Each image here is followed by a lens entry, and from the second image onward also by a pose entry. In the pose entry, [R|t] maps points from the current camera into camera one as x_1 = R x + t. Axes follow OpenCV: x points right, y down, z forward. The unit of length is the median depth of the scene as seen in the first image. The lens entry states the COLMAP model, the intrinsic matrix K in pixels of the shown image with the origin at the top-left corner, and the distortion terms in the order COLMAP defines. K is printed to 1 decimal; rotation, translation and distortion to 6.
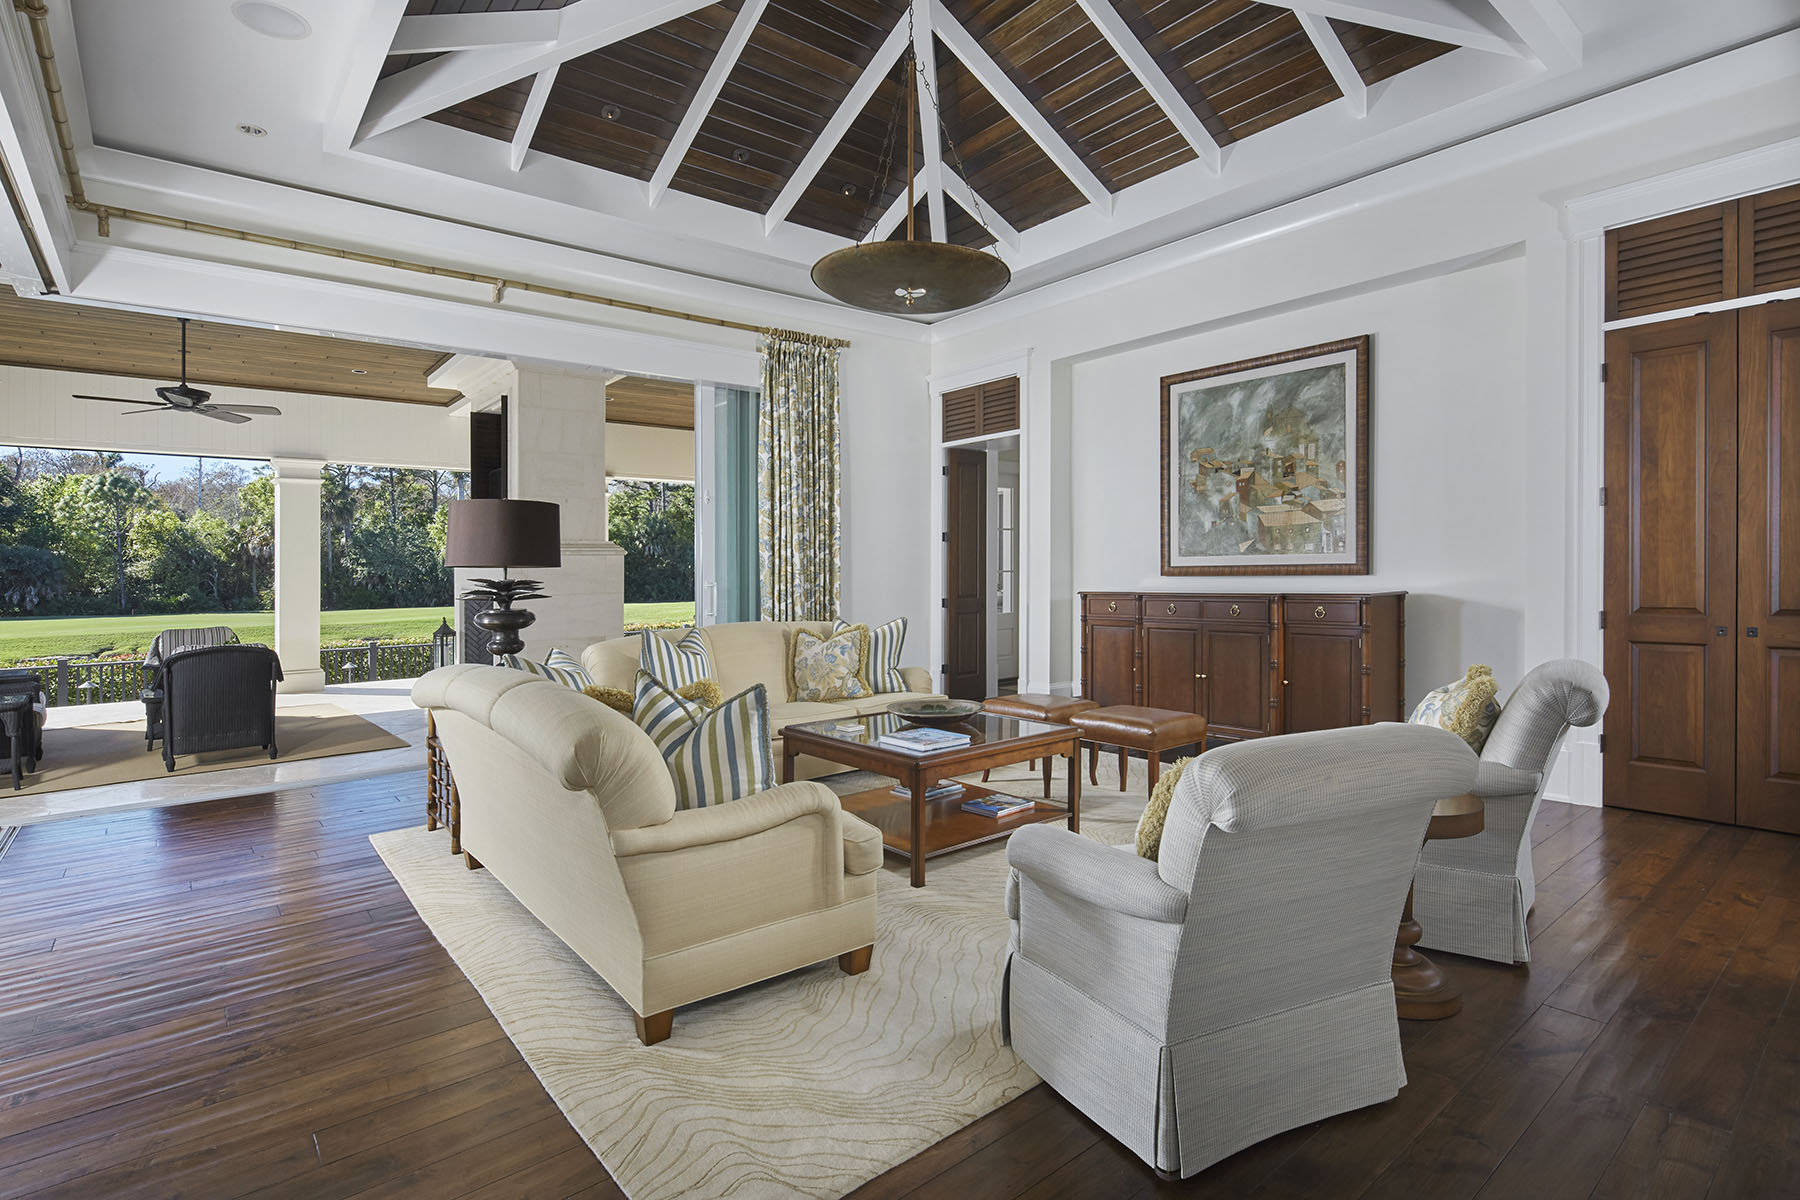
lens RADIAL K [[877.4, 0, 900.0], [0, 877.4, 600.0], [0, 0, 1]] dist [0.002206, 0.000302]
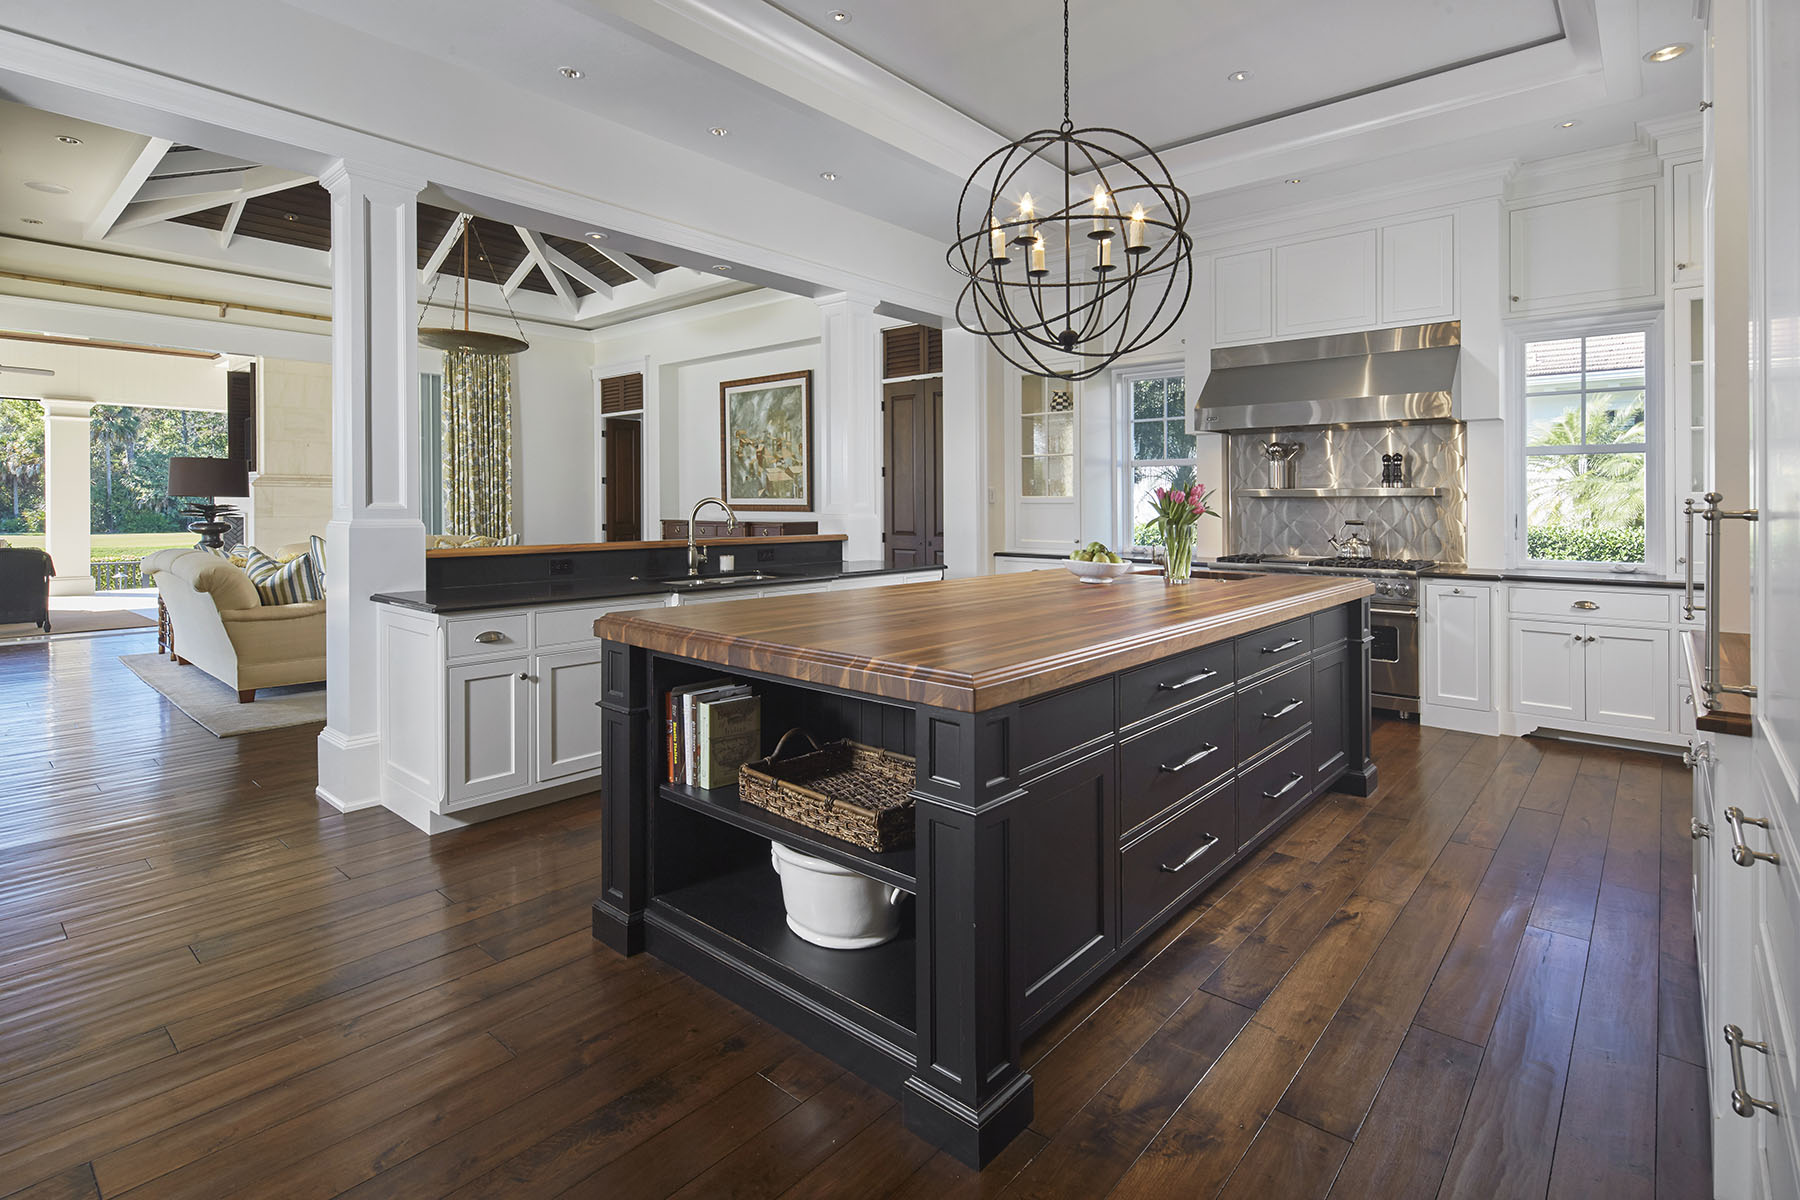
lens RADIAL K [[863.3, 0, 944.9], [0, 863.3, 552.4], [0, 0, 1]] dist [-0.000889, -0.000142]
pose [[0.981708, 0.010078, 0.190128, 0.382817], [-0.013877, 0.999730, 0.018657, 0.011873], [-0.189888, -0.020955, 0.981582, -0.552338]]
